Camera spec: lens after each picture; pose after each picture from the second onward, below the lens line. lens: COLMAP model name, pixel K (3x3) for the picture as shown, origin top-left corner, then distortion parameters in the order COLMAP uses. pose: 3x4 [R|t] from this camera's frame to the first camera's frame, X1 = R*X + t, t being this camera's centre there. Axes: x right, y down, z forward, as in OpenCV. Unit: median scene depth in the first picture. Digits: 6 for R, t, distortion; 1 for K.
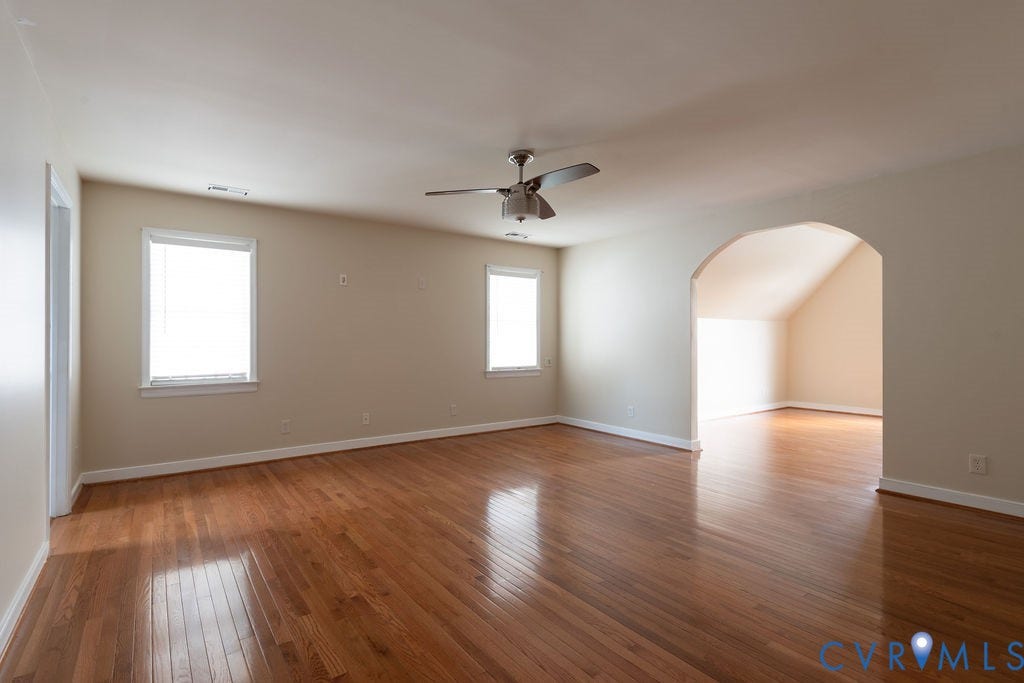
lens RADIAL K [[503.8, 0, 512.0], [0, 503.8, 341.5], [0, 0, 1]] dist [0.022178, -0.000451]
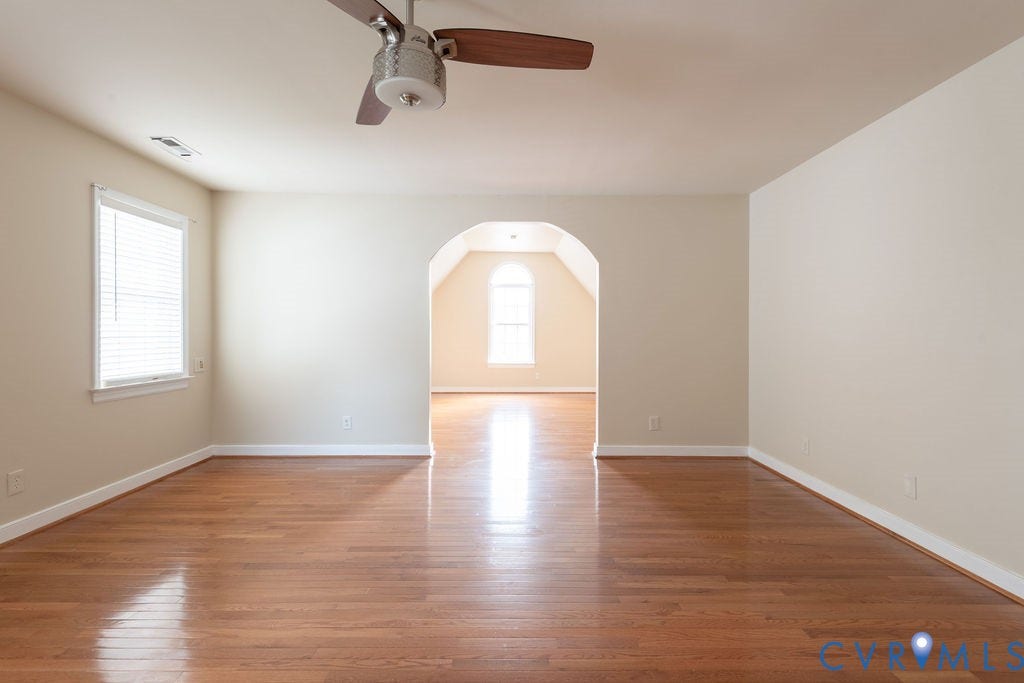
lens RADIAL K [[450.3, 0, 512.0], [0, 450.3, 341.5], [0, 0, 1]] dist [0.013134, -0.000425]
pose [[0.585787, -0.014238, 0.810340, -0.178274], [-0.003491, 0.999792, 0.020090, -0.001881], [-0.810457, -0.014597, 0.585616, 0.374104]]
